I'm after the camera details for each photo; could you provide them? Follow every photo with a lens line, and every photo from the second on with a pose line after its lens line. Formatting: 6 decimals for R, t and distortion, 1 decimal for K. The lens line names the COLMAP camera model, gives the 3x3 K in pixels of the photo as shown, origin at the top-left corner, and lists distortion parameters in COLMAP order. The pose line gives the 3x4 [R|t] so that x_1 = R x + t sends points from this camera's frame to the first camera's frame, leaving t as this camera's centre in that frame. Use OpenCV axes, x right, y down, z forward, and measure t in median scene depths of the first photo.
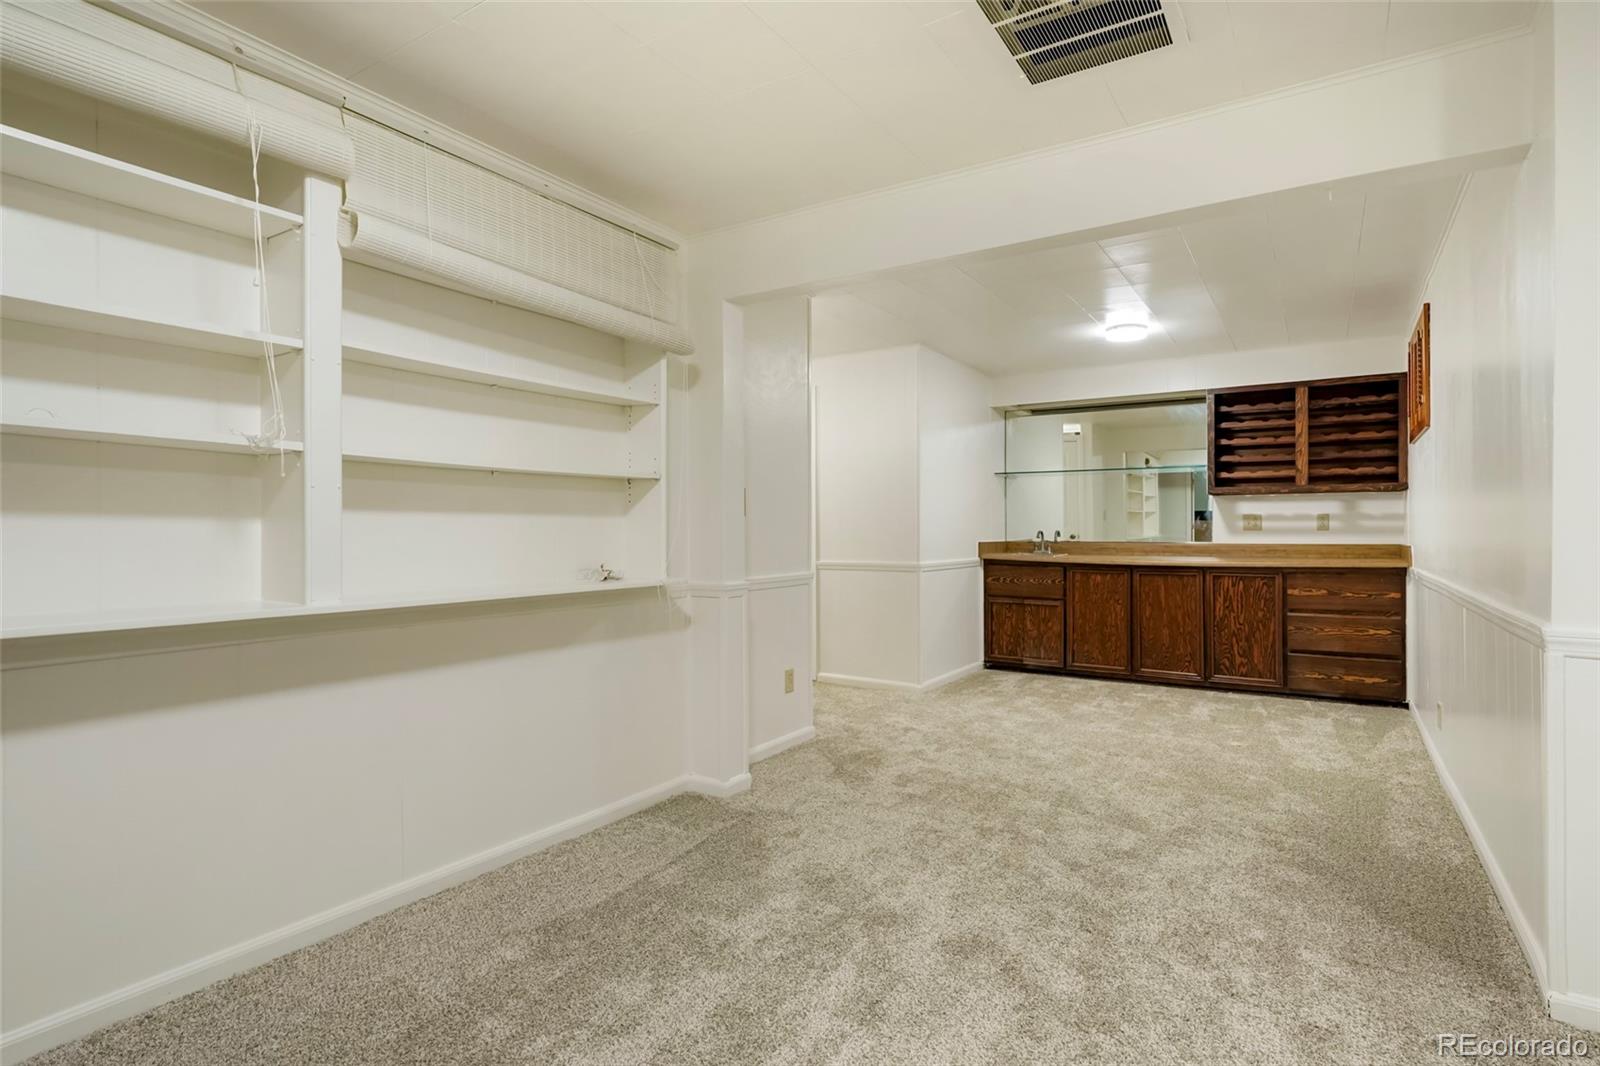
lens RADIAL K [[813.7, 0, 804.0], [0, 813.7, 531.5], [0, 0, 1]] dist [0.002805, 0.000967]
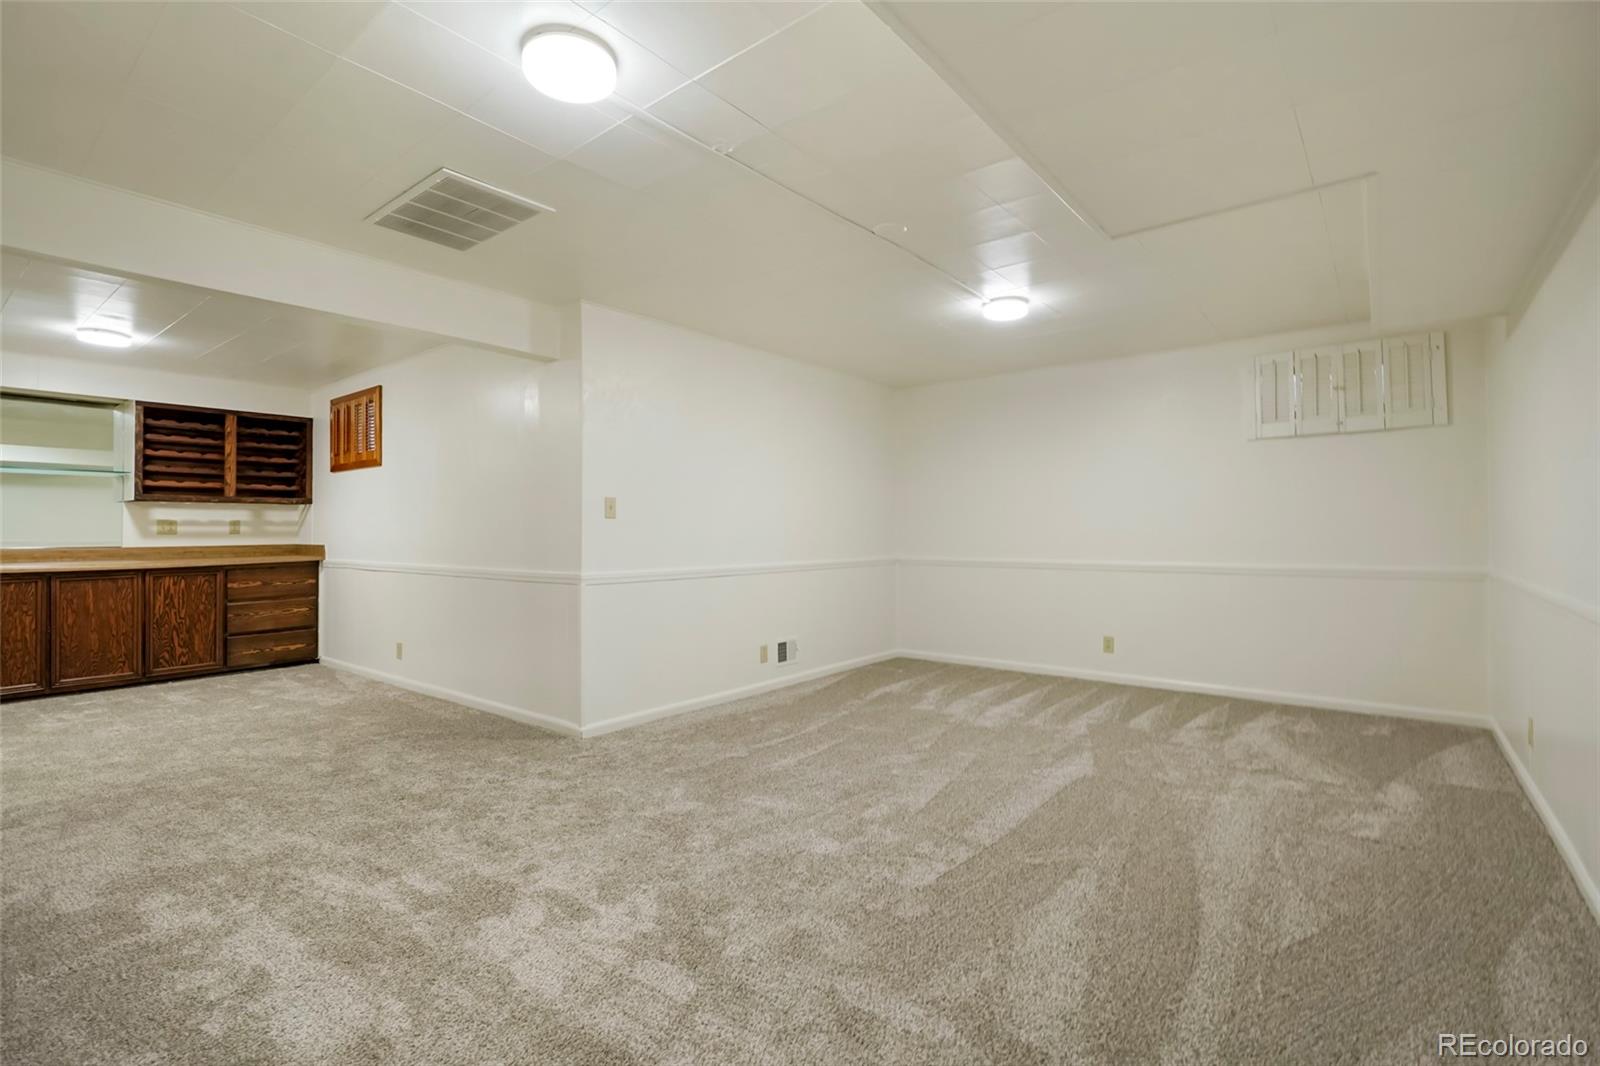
lens RADIAL K [[737.5, 0, 804.3], [0, 737.5, 527.3], [0, 0, 1]] dist [-0.002075, 0.000418]
pose [[0.105880, 0.003161, 0.994374, -0.382450], [0.007070, 0.999967, -0.003932, -0.001032], [-0.994354, 0.007446, 0.105854, 0.045093]]
